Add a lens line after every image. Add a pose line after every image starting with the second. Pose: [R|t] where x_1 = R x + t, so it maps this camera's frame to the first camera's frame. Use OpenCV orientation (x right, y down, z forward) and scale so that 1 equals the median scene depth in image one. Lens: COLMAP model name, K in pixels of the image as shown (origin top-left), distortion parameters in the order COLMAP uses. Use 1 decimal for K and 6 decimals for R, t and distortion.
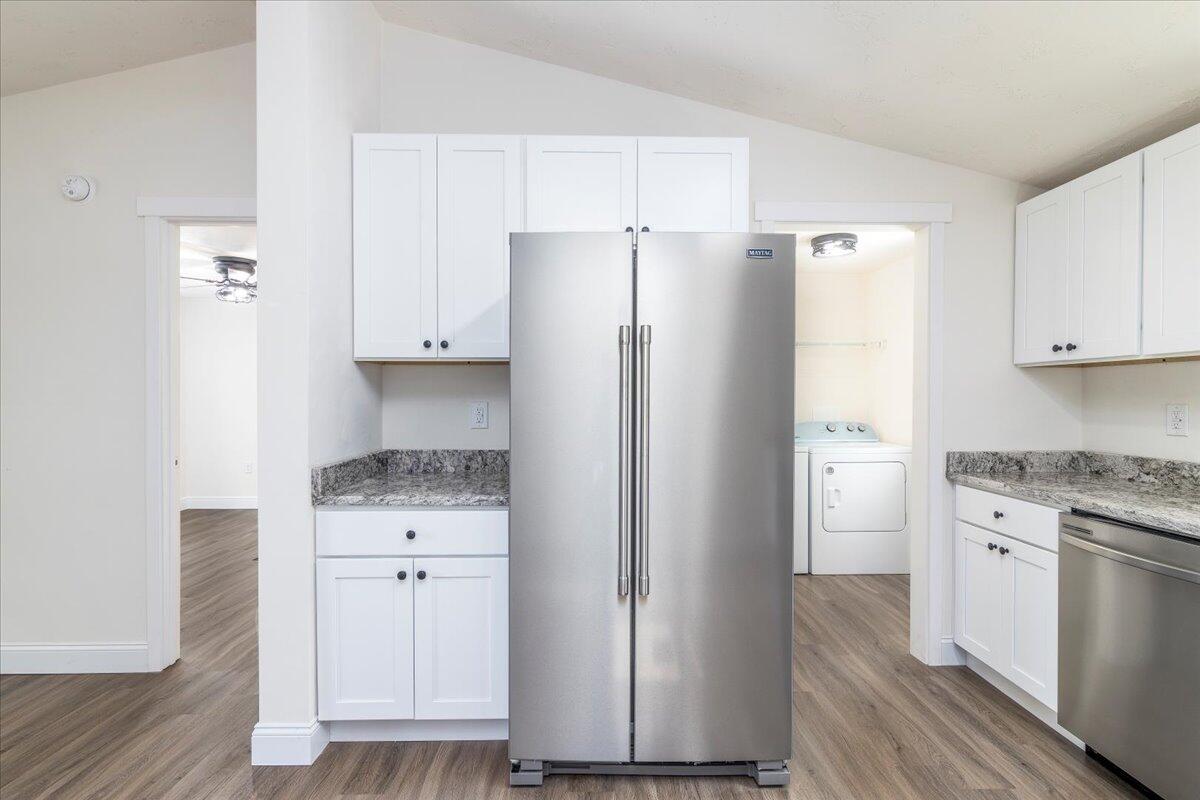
lens RADIAL K [[578.2, 0, 600.0], [0, 578.2, 400.0], [0, 0, 1]] dist [0.001316, 0.000107]
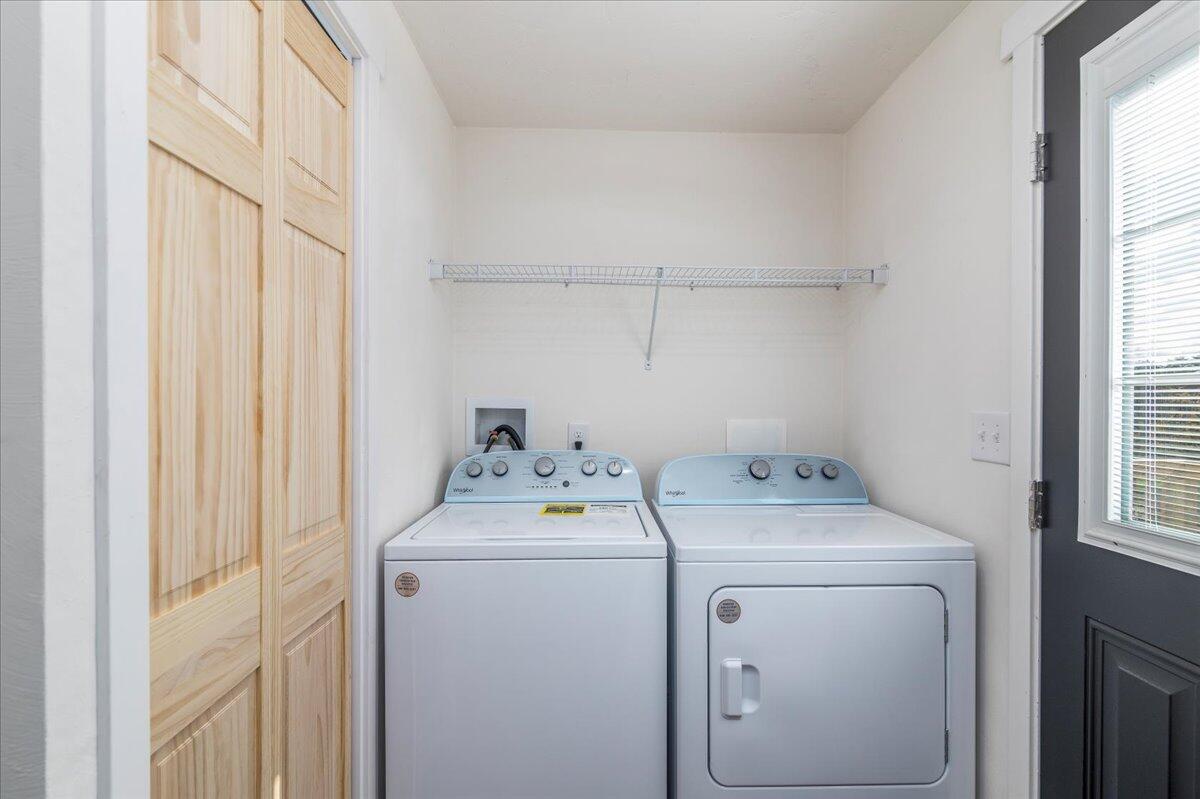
lens RADIAL K [[557.8, 0, 597.2], [0, 557.8, 404.7], [0, 0, 1]] dist [-0.000246, 0.000018]
pose [[0.999976, -0.000537, -0.006867, 0.319633], [0.000555, 0.999996, 0.002675, -0.002394], [0.006866, -0.002678, 0.999973, 0.662240]]
